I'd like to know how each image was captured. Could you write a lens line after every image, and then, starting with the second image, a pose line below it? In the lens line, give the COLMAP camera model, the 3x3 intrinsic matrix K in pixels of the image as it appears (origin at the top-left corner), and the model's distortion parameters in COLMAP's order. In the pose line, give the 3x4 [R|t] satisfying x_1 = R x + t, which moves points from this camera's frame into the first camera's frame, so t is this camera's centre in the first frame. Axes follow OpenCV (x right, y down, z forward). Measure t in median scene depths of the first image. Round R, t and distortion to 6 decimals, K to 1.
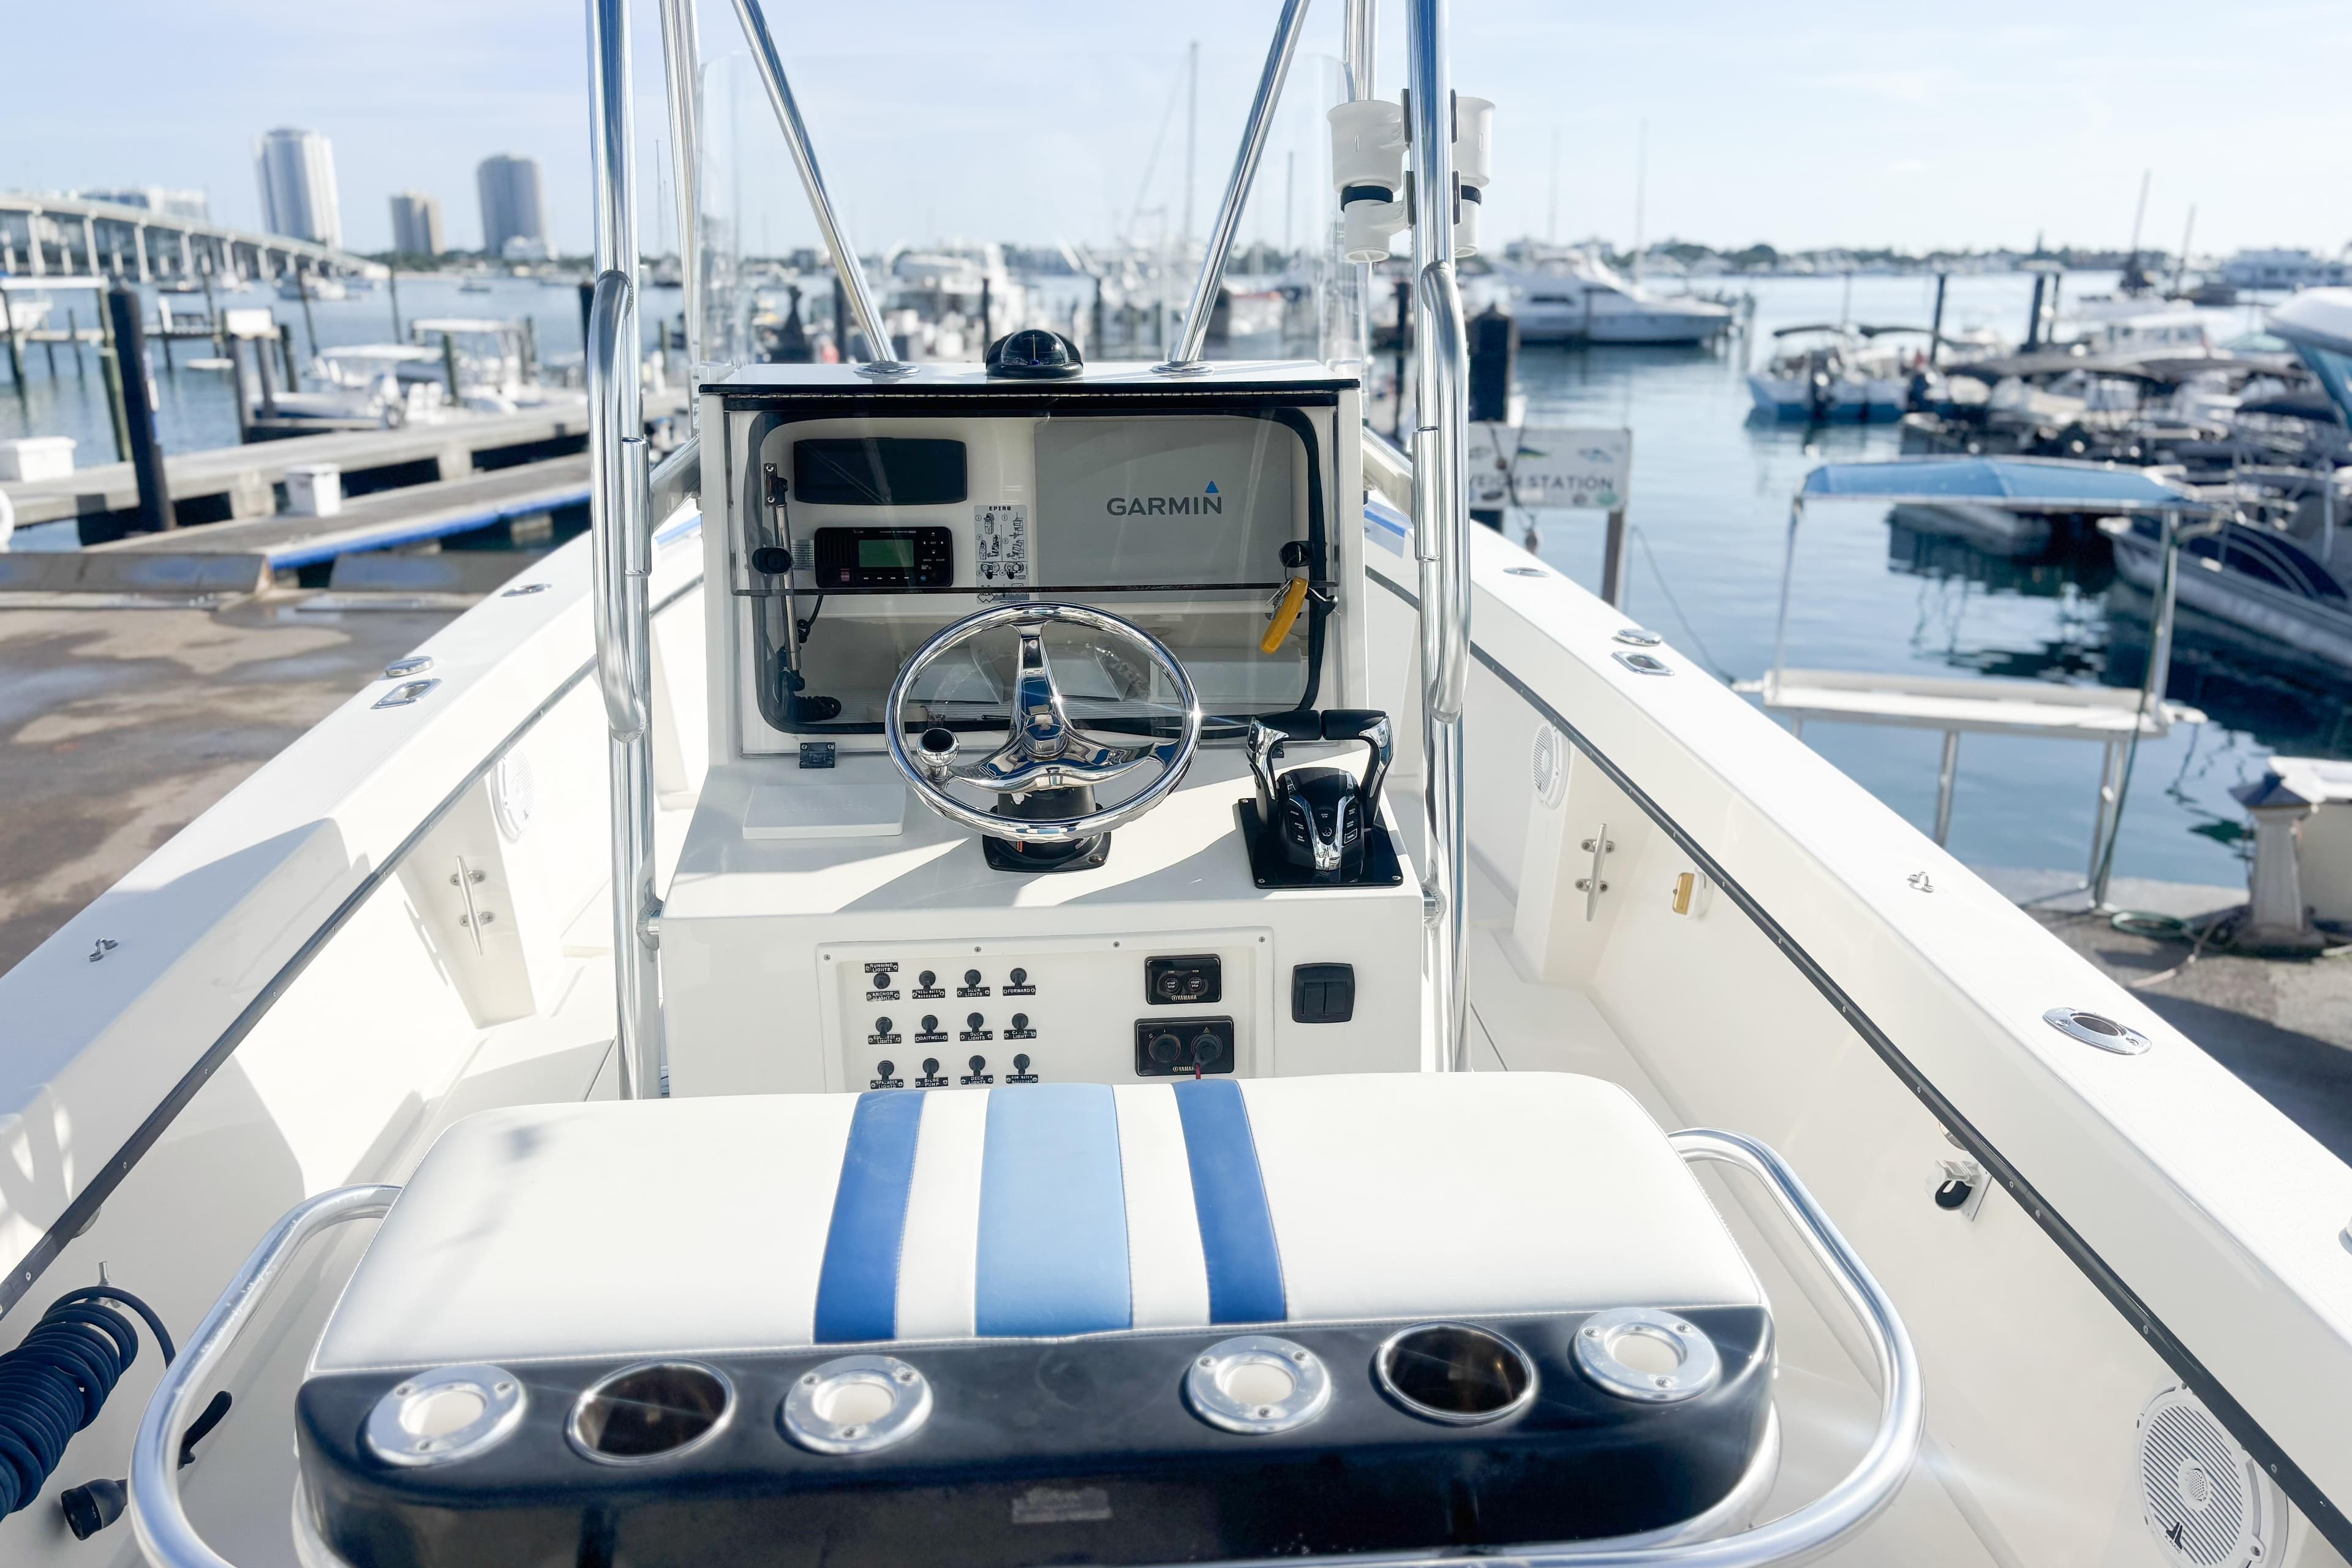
lens RADIAL K [[1760.3, 0, 1164.0], [0, 1760.3, 788.6], [0, 0, 1]] dist [0.041135, -0.067689]
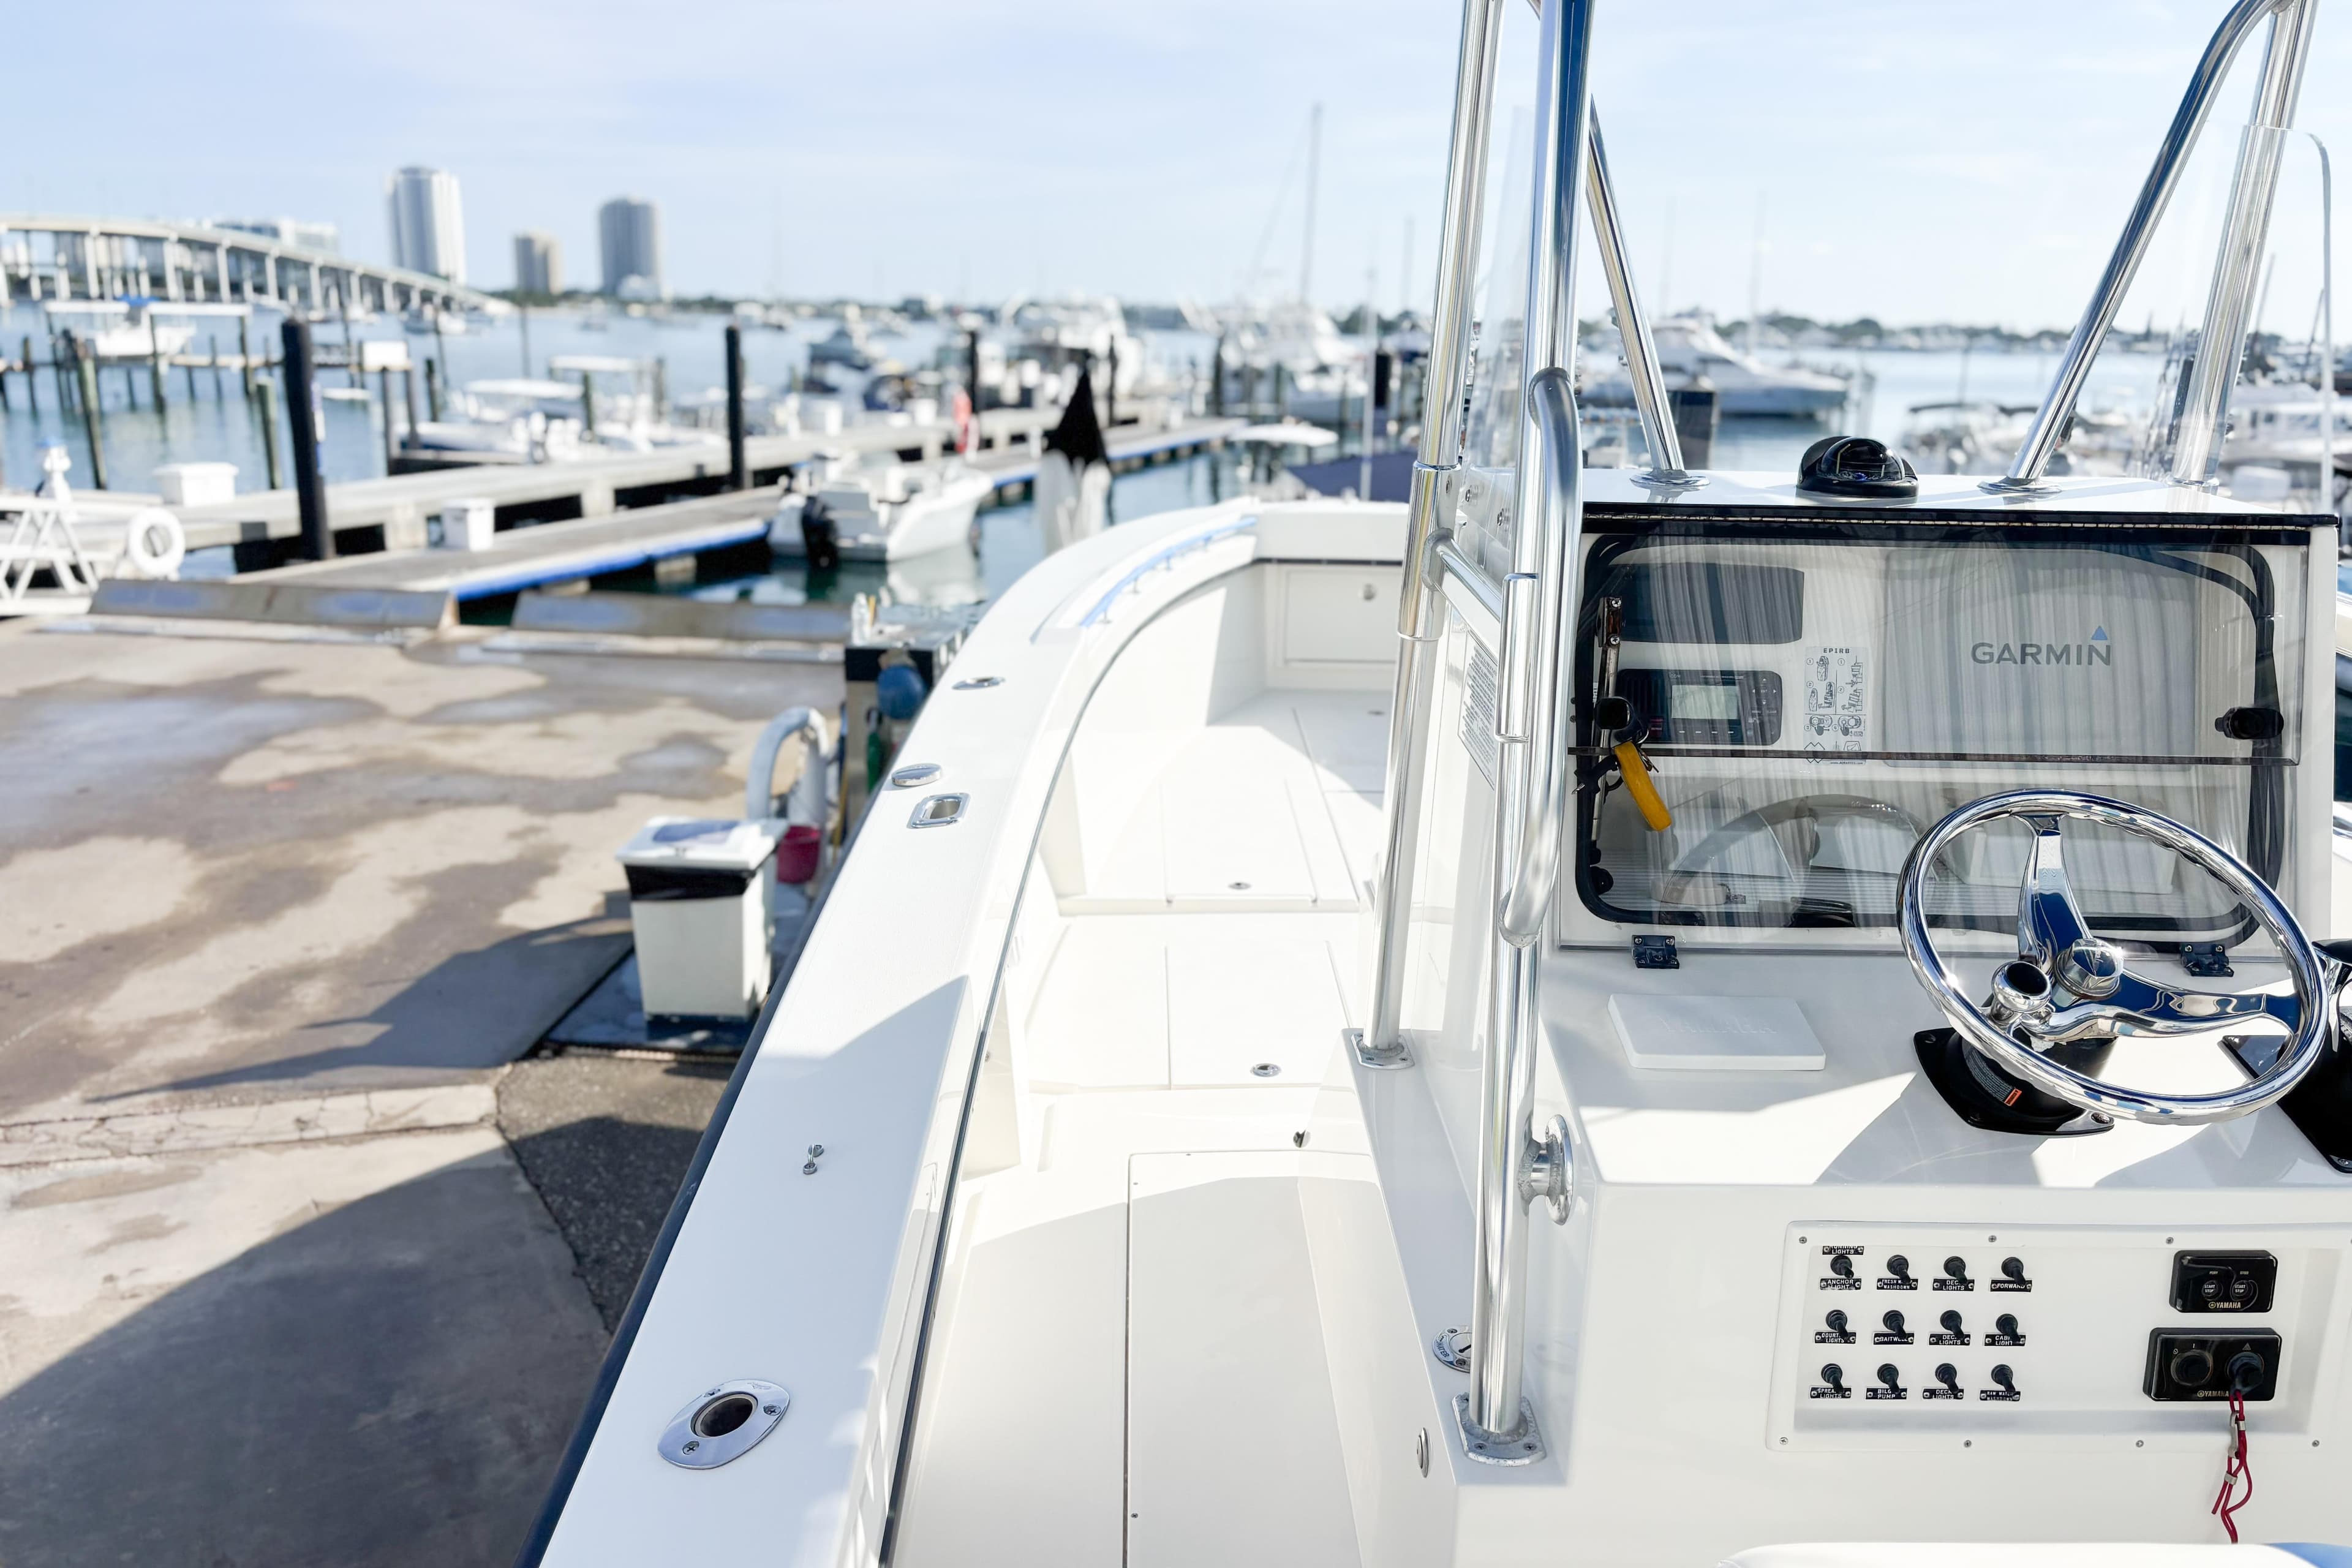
lens RADIAL K [[1769.0, 0, 1176.0], [0, 1769.0, 784.0], [0, 0, 1]] dist [0.037801, -0.051302]
pose [[0.998385, 0.038798, -0.041510, -0.096335], [-0.040148, 0.998674, -0.032215, -0.015206], [0.040205, 0.033829, 0.998619, 0.041576]]
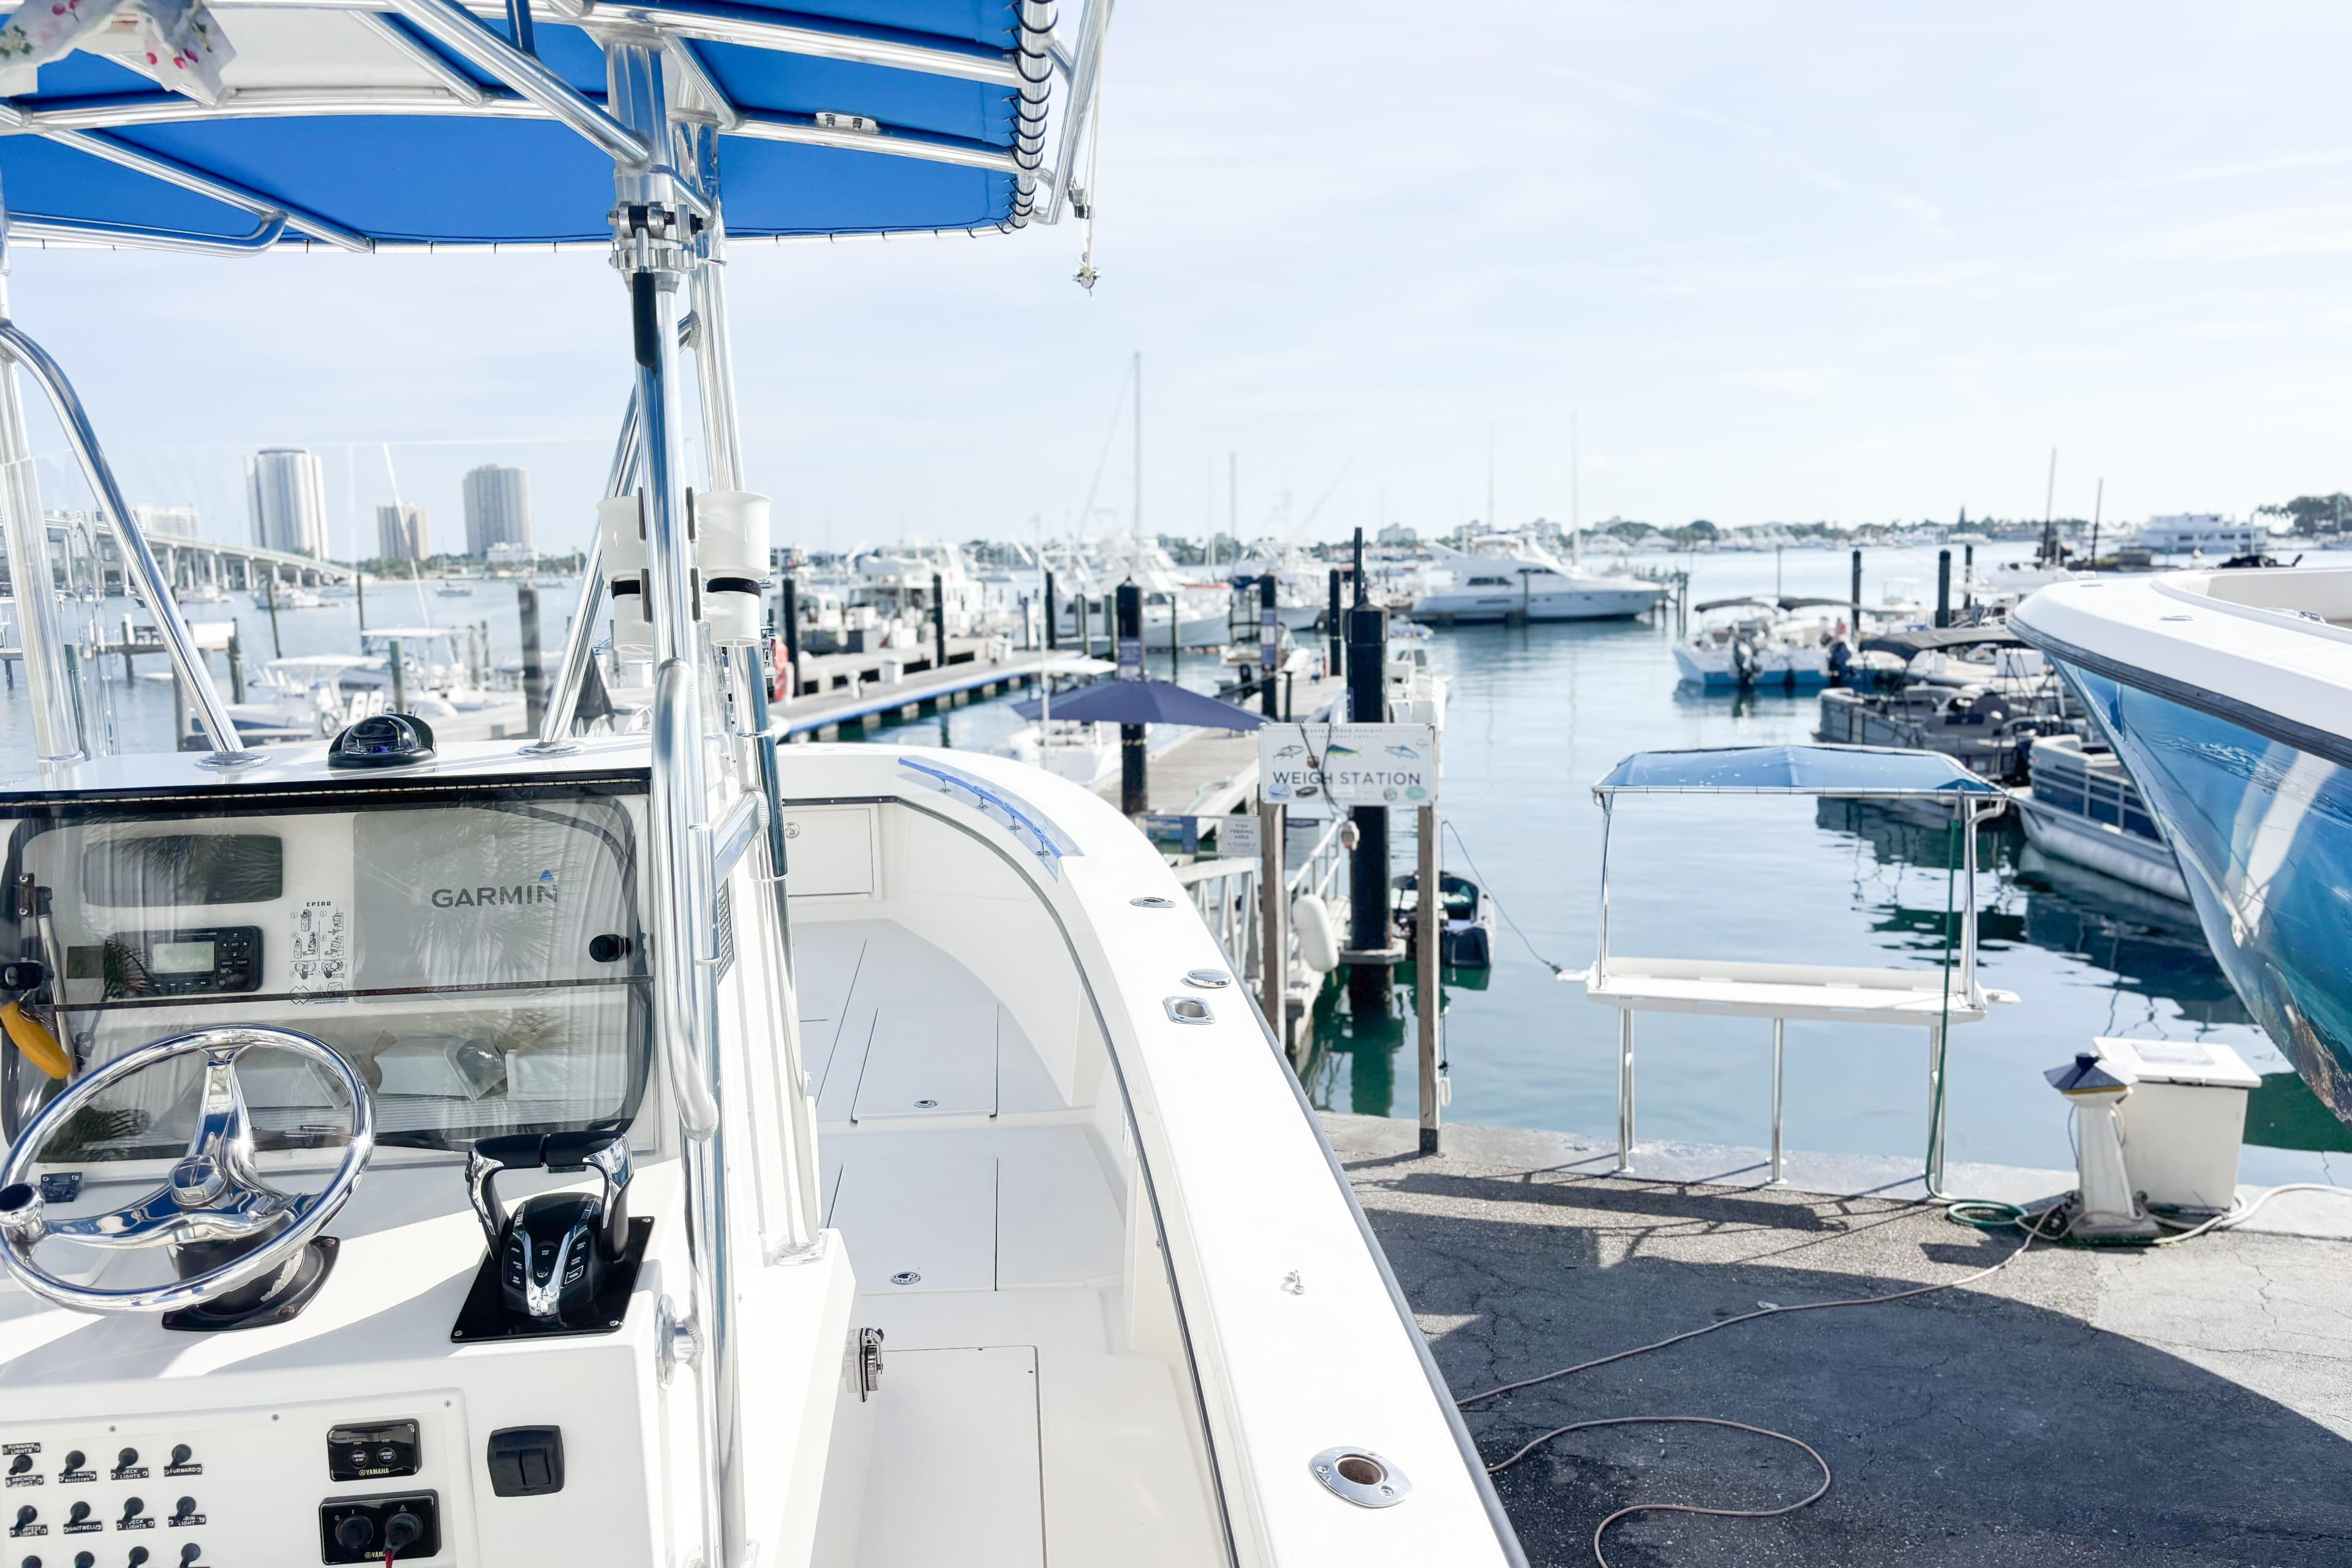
lens RADIAL K [[1755.9, 0, 1176.0], [0, 1755.9, 784.0], [0, 0, 1]] dist [0.032733, -0.037904]
pose [[0.999370, -0.026401, 0.023708, 0.090957], [0.029810, 0.987084, -0.157405, -0.015917], [-0.019246, 0.158013, 0.987250, 0.012646]]
